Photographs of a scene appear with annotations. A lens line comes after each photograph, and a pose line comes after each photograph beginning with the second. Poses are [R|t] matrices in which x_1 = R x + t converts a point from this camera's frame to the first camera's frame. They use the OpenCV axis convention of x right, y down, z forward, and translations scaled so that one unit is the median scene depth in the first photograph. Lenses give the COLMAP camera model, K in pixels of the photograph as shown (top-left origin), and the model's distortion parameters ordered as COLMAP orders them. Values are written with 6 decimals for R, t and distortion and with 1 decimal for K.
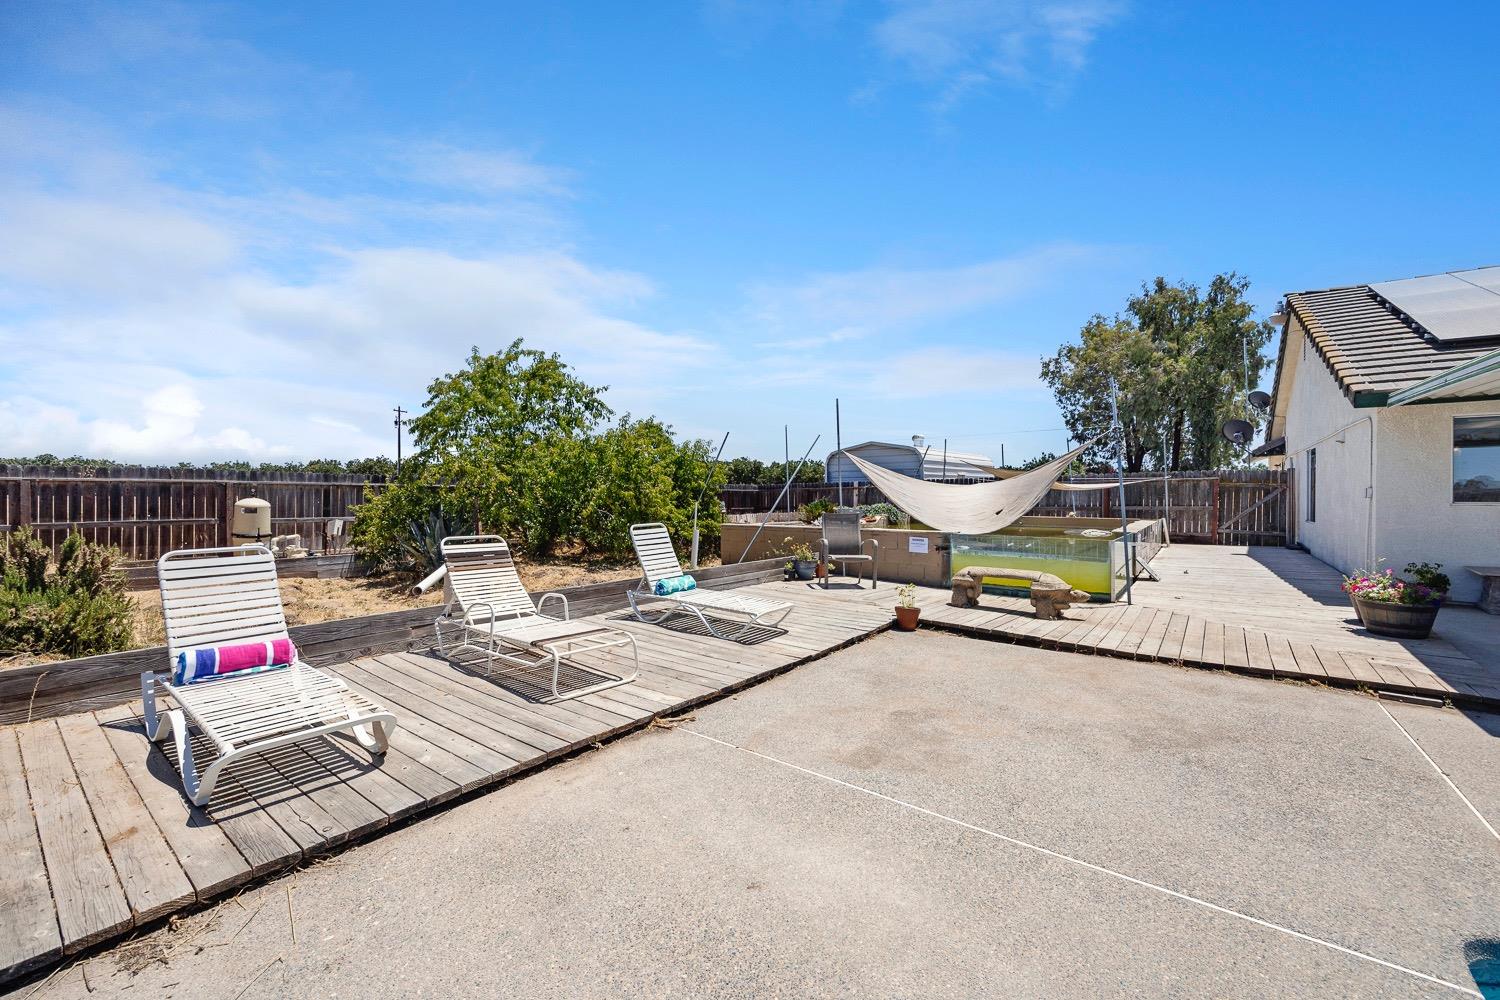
lens RADIAL K [[607.5, 0, 744.8], [0, 607.5, 490.1], [0, 0, 1]] dist [-0.004400, 0.000933]
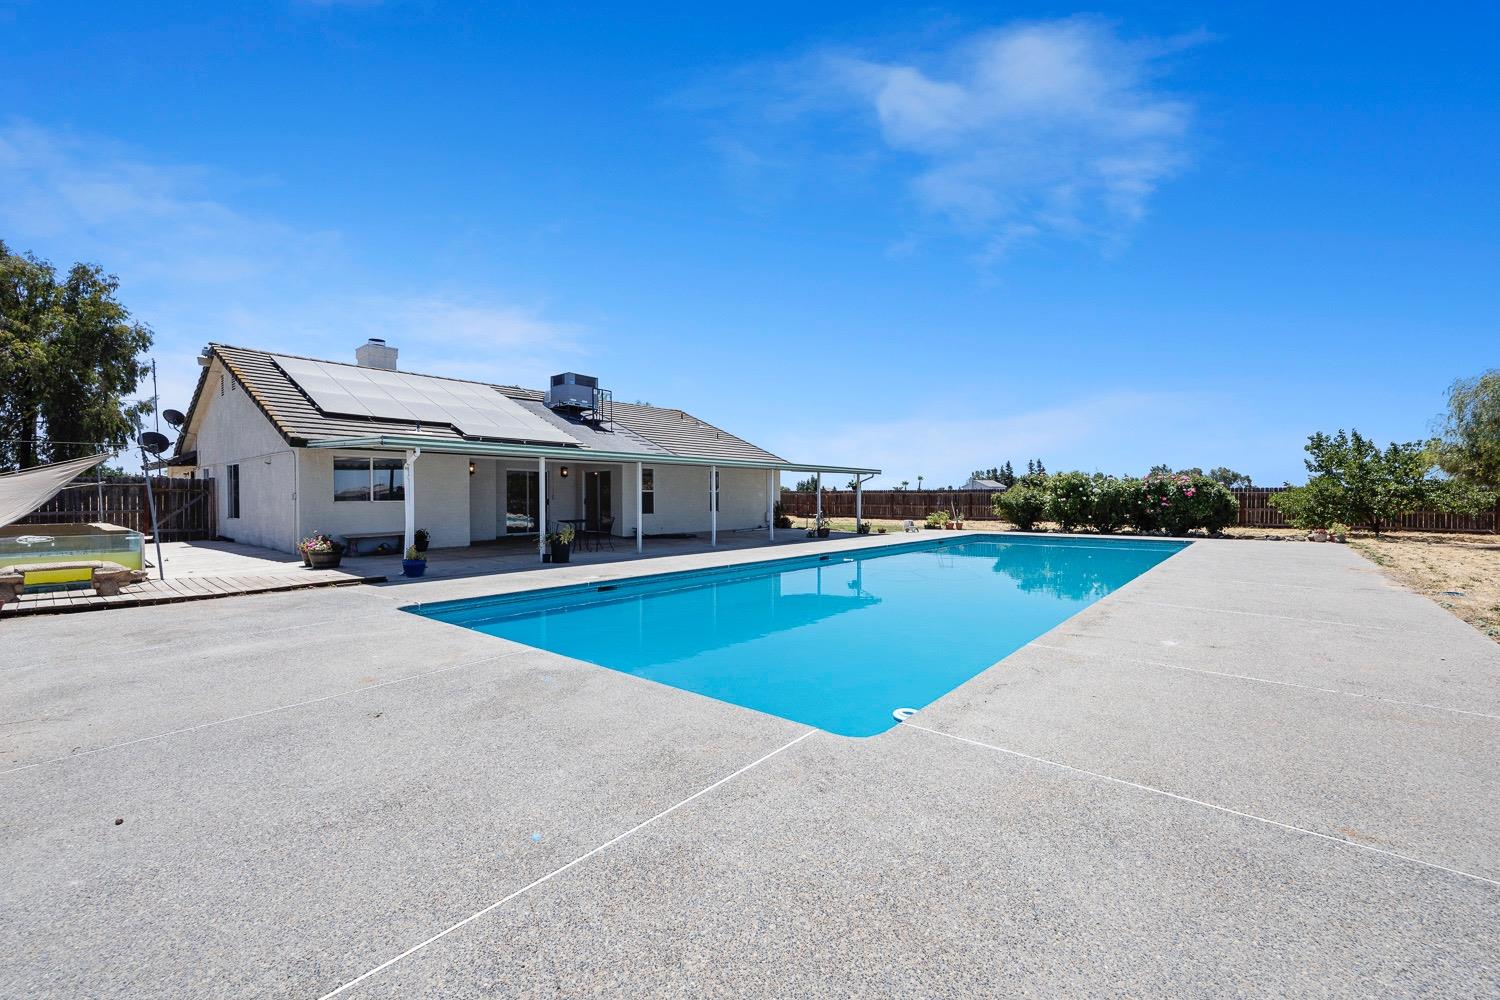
lens RADIAL K [[607.5, 0, 759.6], [0, 607.5, 506.0], [0, 0, 1]] dist [-0.004400, 0.000933]
pose [[0.029066, -0.018688, 0.999403, -0.326888], [-0.000002, 0.999825, 0.018696, -0.000689], [-0.999577, -0.000546, 0.029061, -0.182135]]
